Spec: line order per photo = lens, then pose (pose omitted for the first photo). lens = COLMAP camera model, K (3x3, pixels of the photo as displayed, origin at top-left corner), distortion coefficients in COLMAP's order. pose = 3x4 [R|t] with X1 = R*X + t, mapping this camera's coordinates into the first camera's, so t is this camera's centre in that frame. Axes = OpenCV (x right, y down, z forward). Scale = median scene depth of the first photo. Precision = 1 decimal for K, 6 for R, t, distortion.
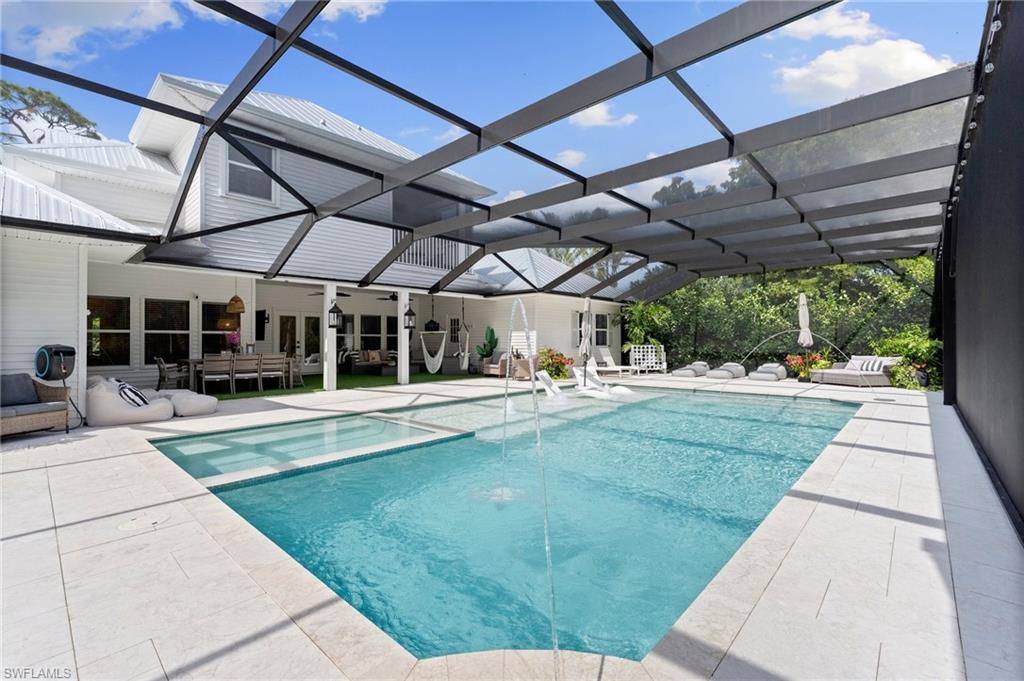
lens RADIAL K [[445.5, 0, 512.7], [0, 445.5, 339.9], [0, 0, 1]] dist [-0.002173, -0.000289]
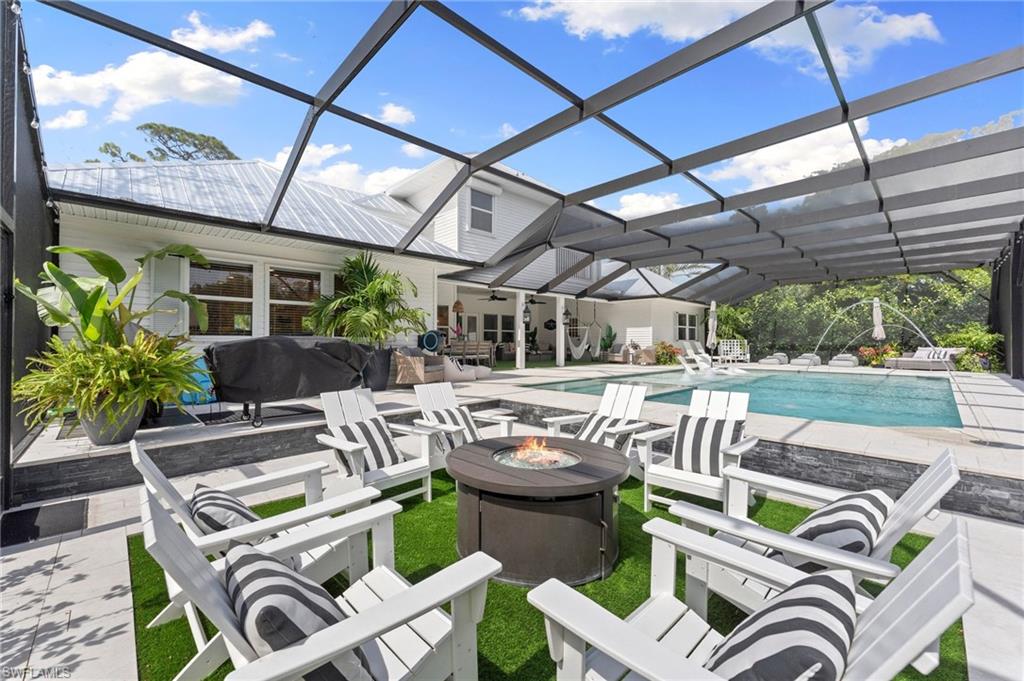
lens RADIAL K [[409.2, 0, 512.1], [0, 409.2, 339.1], [0, 0, 1]] dist [0.000859, -0.000275]
pose [[0.997949, 0.004861, -0.063832, -0.289160], [-0.005005, 0.999985, -0.002096, 0.019070], [0.063820, 0.002412, 0.997958, -0.212672]]
